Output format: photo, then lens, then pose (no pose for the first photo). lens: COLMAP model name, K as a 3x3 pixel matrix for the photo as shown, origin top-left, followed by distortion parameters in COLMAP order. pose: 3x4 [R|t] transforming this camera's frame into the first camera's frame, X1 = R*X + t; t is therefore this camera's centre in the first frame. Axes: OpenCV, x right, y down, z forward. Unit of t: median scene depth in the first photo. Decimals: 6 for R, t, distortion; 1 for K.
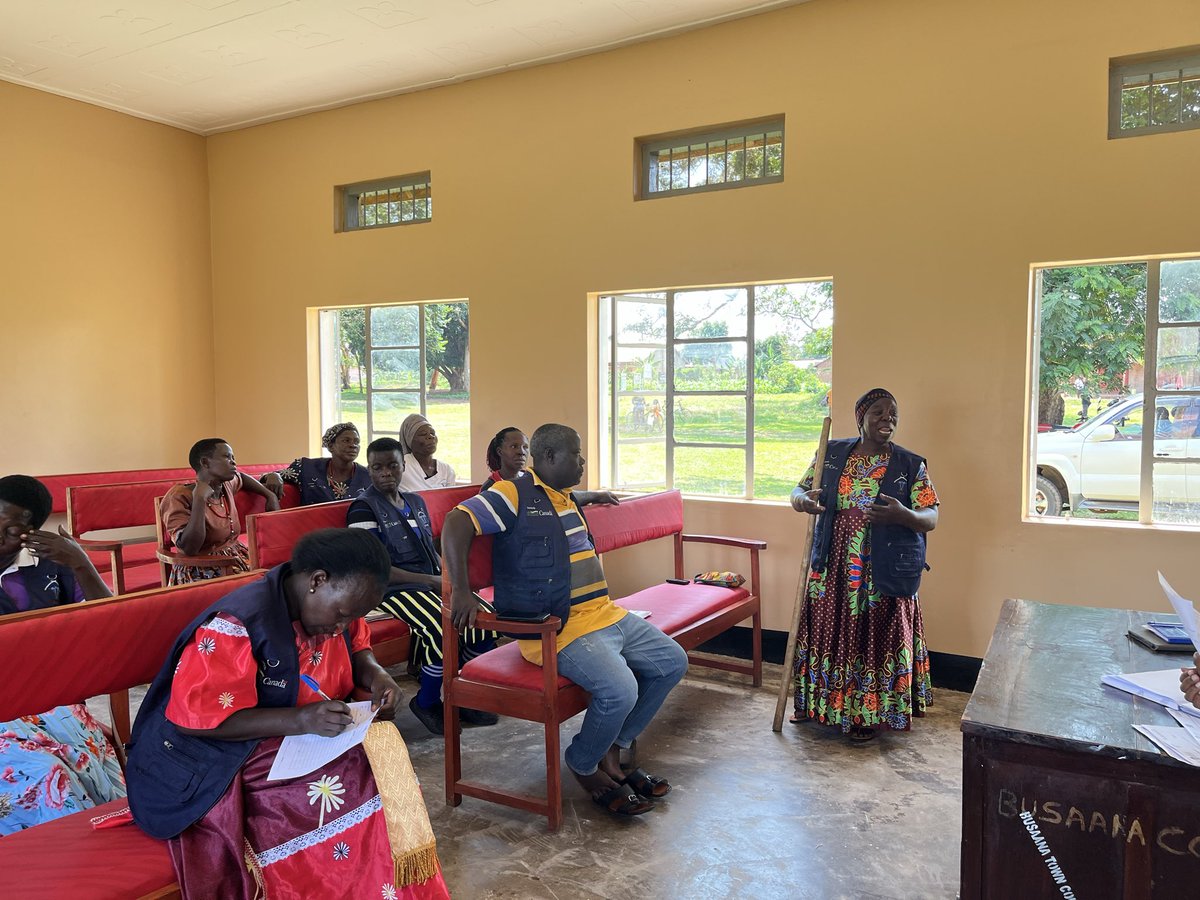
lens RADIAL K [[880.4, 0, 601.2], [0, 880.4, 444.6], [0, 0, 1]] dist [0.014755, -0.030601]
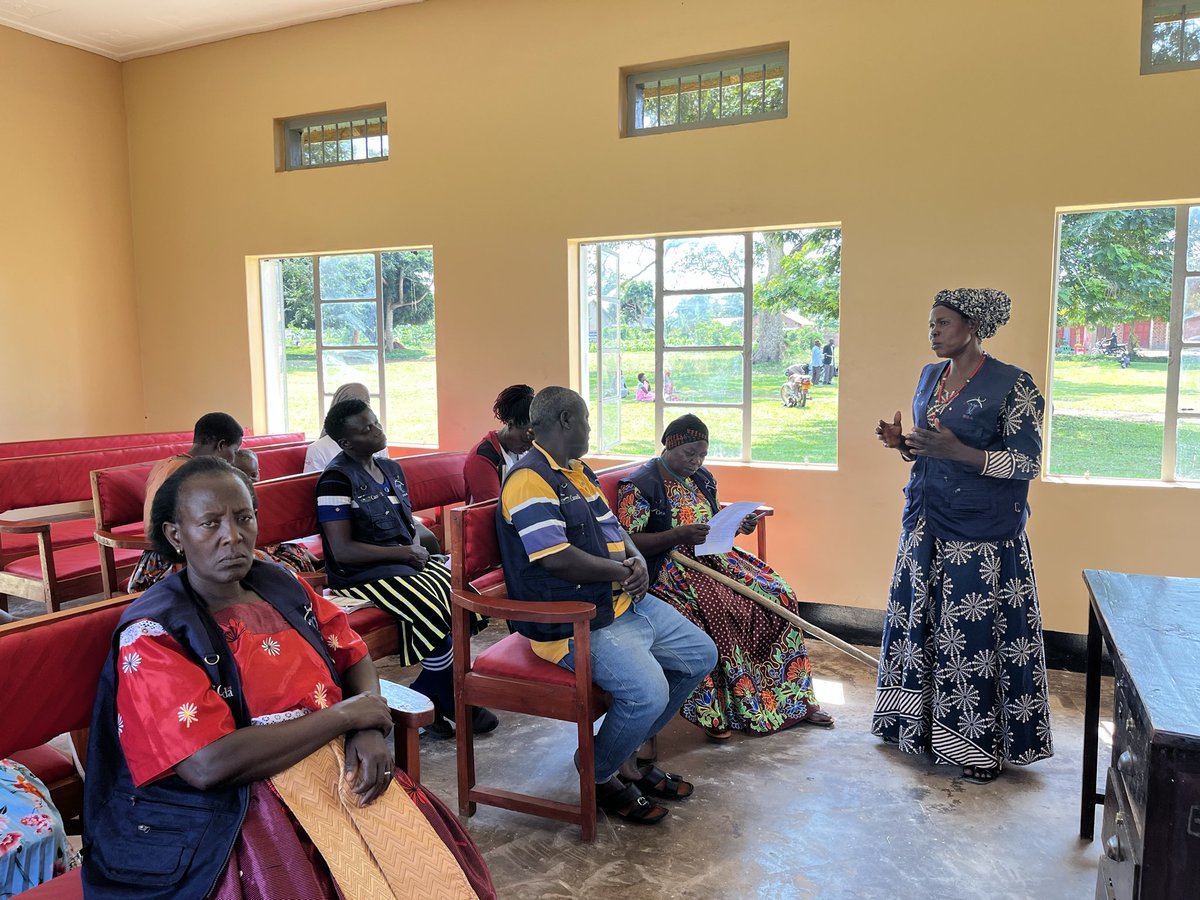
lens RADIAL K [[880.4, 0, 602.4], [0, 880.4, 445.8], [0, 0, 1]] dist [0.014755, -0.030601]
pose [[0.996210, -0.013578, 0.085910, -0.091078], [0.009534, 0.998835, 0.047306, -0.001291], [-0.086452, -0.046308, 0.995179, 0.110135]]
